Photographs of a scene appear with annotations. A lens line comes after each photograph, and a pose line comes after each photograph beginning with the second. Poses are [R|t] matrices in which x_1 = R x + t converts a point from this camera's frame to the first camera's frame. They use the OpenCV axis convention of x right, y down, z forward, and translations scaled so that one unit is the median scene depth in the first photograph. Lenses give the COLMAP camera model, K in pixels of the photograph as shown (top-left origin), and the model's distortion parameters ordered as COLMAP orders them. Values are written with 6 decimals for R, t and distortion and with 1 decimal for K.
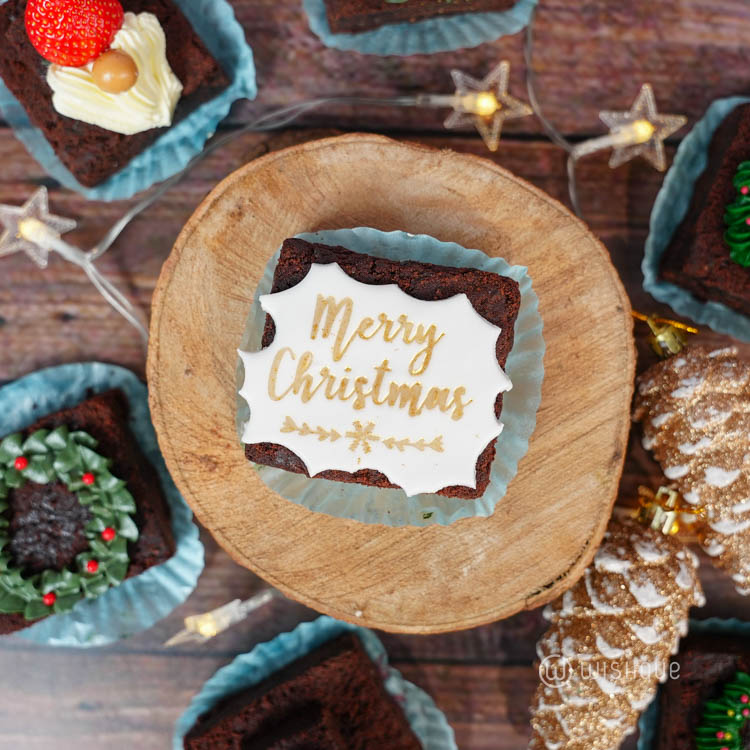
lens RADIAL K [[954.2, 0, 408.6], [0, 954.2, 376.2], [0, 0, 1]] dist [-0.125740, -0.001617]
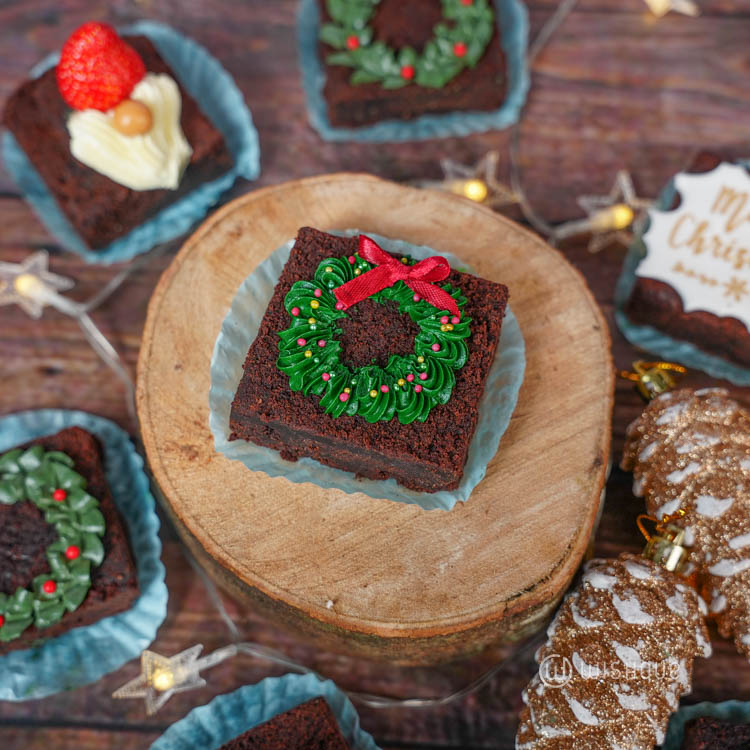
lens RADIAL K [[1248.3, 0, 375.0], [0, 1248.3, 375.0], [0, 0, 1]] dist [-0.002843, -0.069161]
pose [[0.998848, 0.022504, -0.042373, 0.040510], [-0.036694, 0.927315, -0.372479, 0.495547], [0.030911, 0.373605, 0.927073, -0.253064]]
